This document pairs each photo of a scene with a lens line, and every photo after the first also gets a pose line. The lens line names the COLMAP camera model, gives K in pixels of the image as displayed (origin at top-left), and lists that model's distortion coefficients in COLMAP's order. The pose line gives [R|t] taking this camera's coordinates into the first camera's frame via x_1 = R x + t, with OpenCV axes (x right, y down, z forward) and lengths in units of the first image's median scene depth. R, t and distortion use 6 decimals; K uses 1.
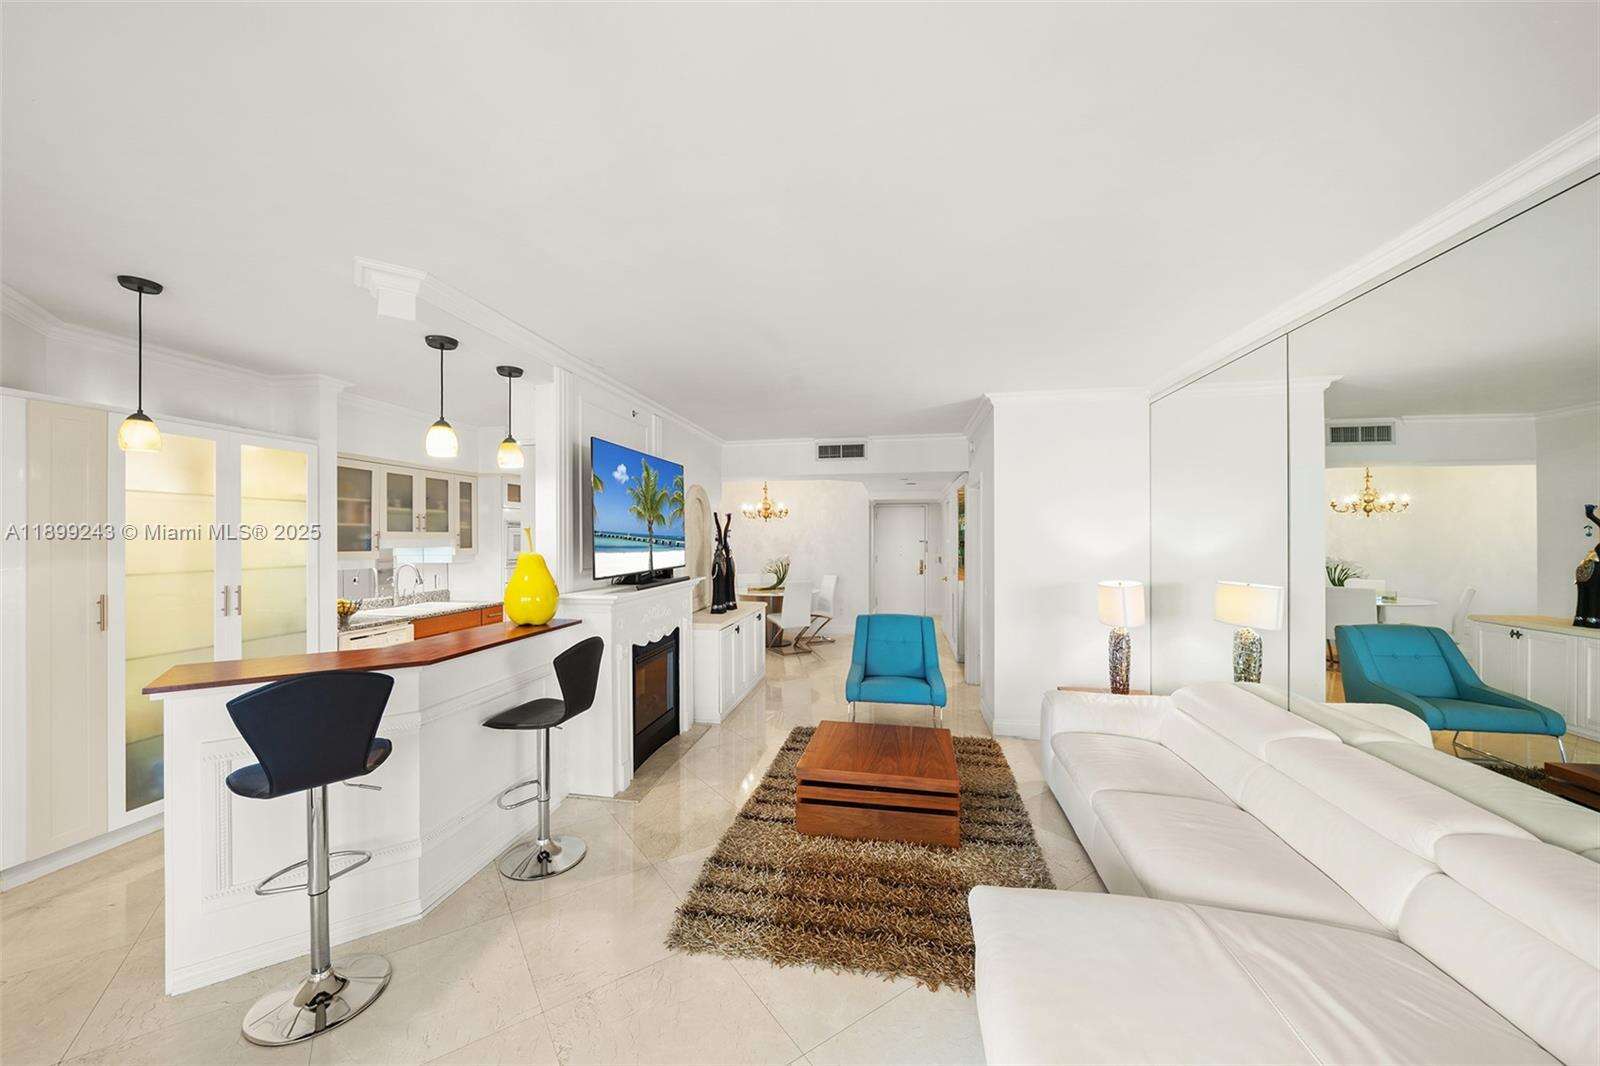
lens RADIAL K [[586.5, 0, 802.1], [0, 586.5, 538.0], [0, 0, 1]] dist [0.000473, 0.000166]
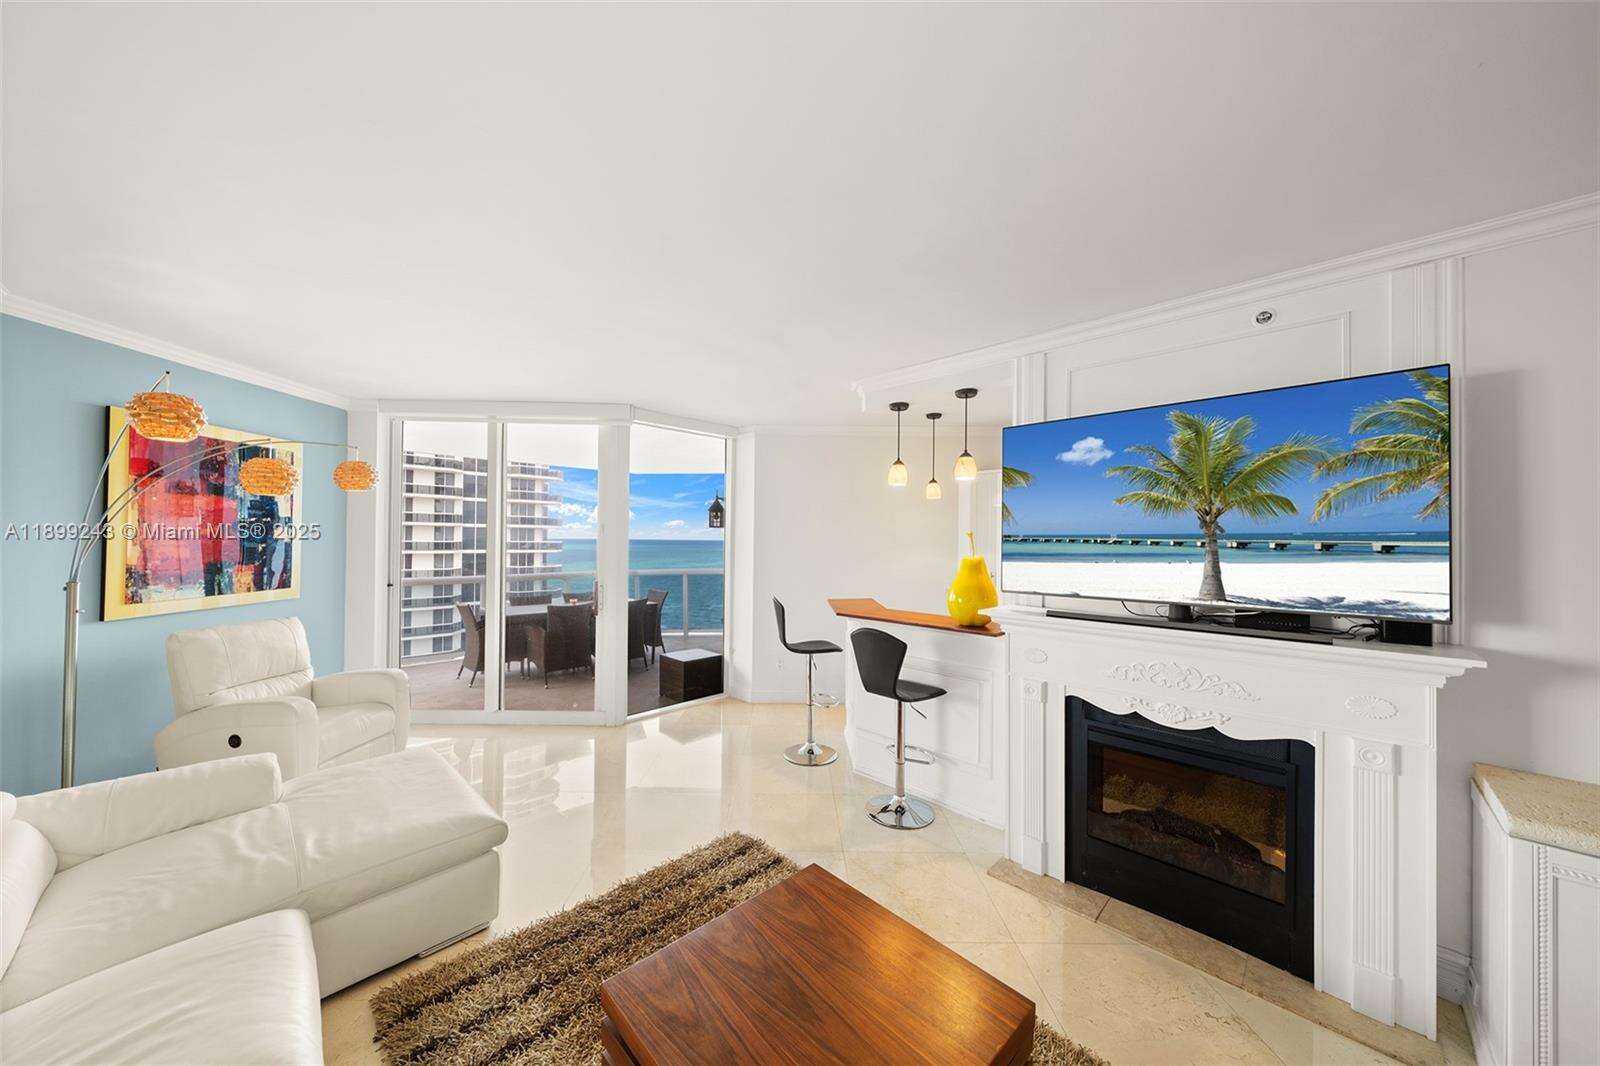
lens RADIAL K [[543.0, 0, 783.8], [0, 543.0, 537.3], [0, 0, 1]] dist [-0.000888, 0.000050]
pose [[-0.562498, -0.010067, -0.826737, 0.476253], [-0.000616, 0.999931, -0.011757, 0.003486], [0.826799, -0.006104, -0.562465, 1.097283]]
